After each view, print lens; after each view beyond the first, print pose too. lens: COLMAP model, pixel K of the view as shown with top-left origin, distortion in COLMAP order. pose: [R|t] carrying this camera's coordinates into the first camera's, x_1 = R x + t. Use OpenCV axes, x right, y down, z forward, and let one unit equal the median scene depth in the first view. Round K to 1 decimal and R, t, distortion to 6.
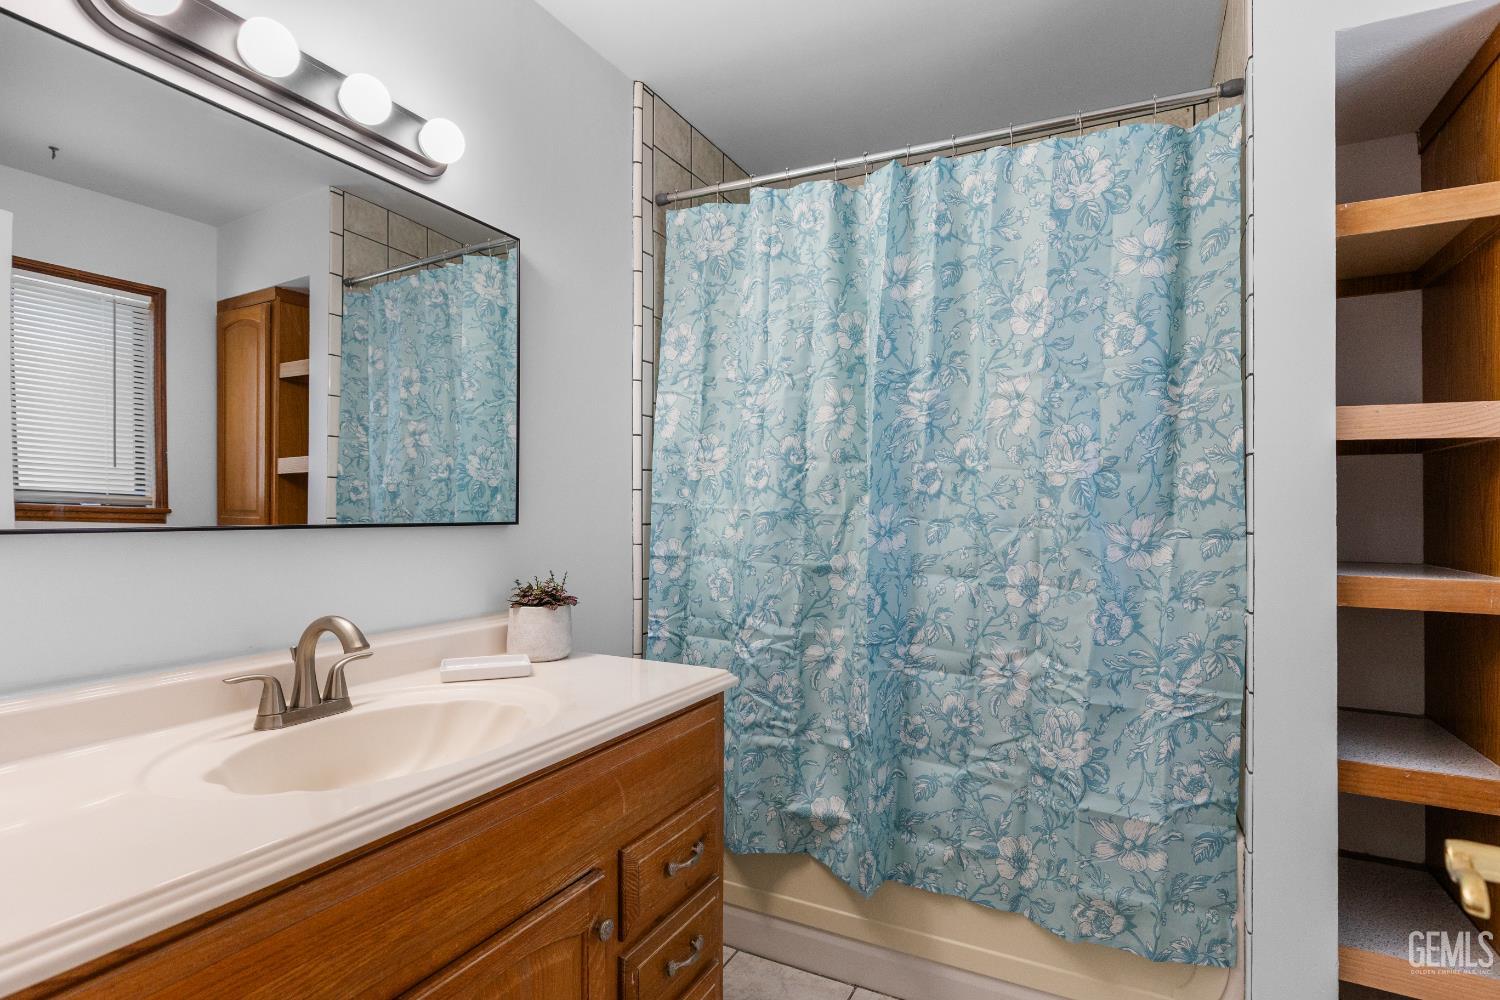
lens RADIAL K [[750.0, 0, 751.4], [0, 750.0, 508.3], [0, 0, 1]] dist [-0.021191, -0.002504]
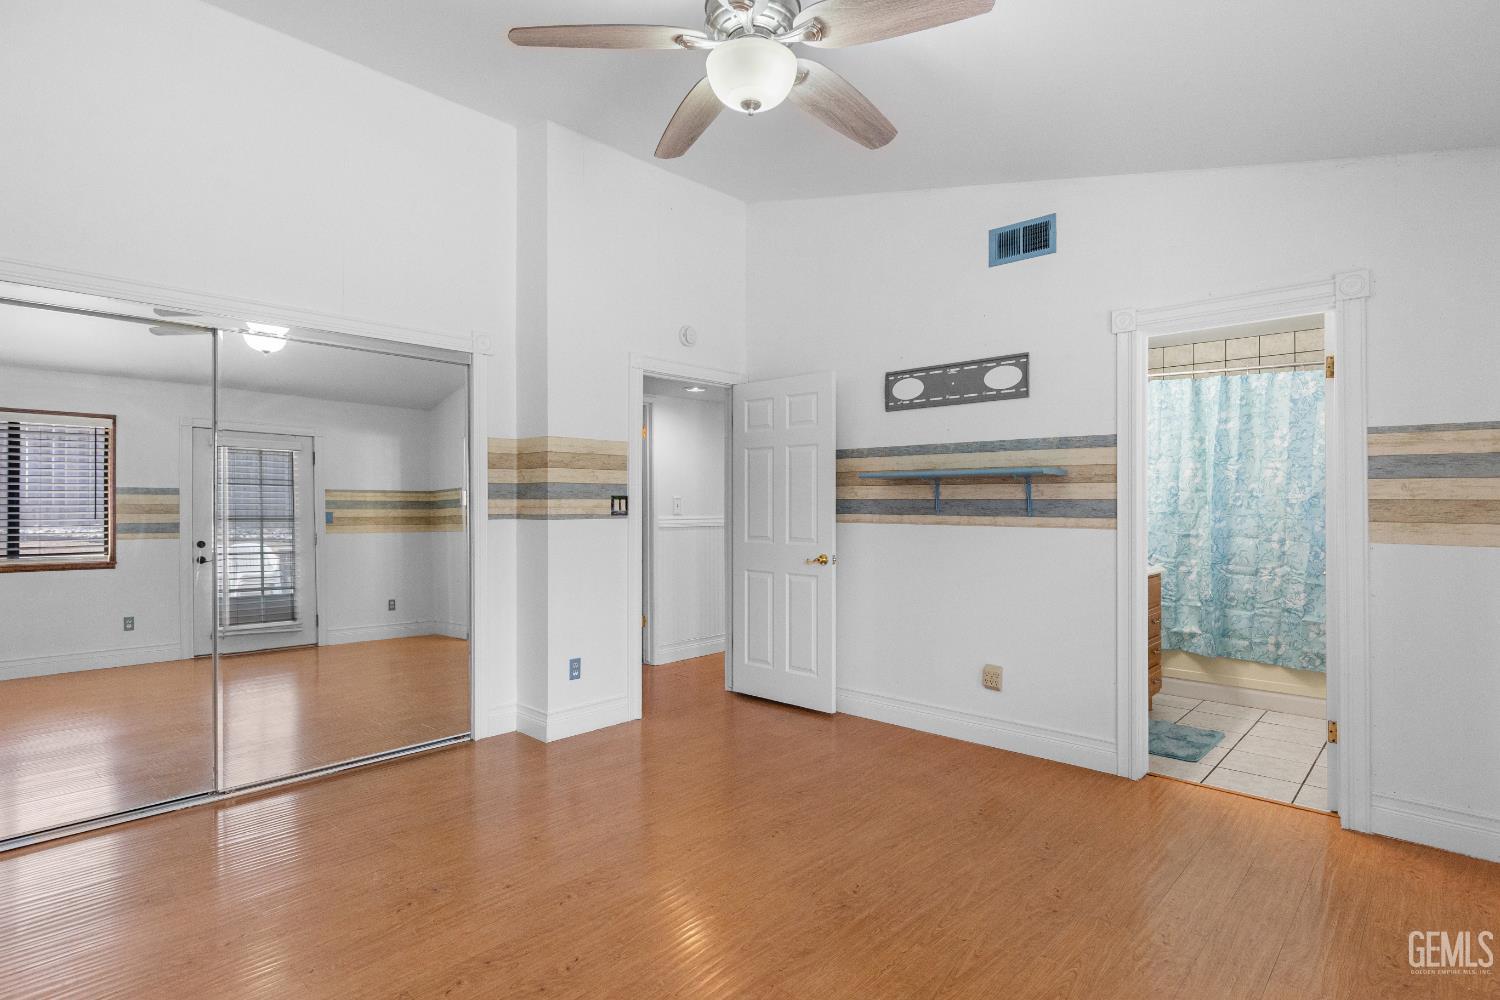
lens RADIAL K [[750.0, 0, 734.8], [0, 750.0, 499.9], [0, 0, 1]] dist [-0.021191, -0.002504]
pose [[0.954101, -0.002146, -0.299477, -0.645230], [0.001973, 0.999998, -0.000878, -0.039801], [0.299478, 0.000247, 0.954103, -1.949050]]
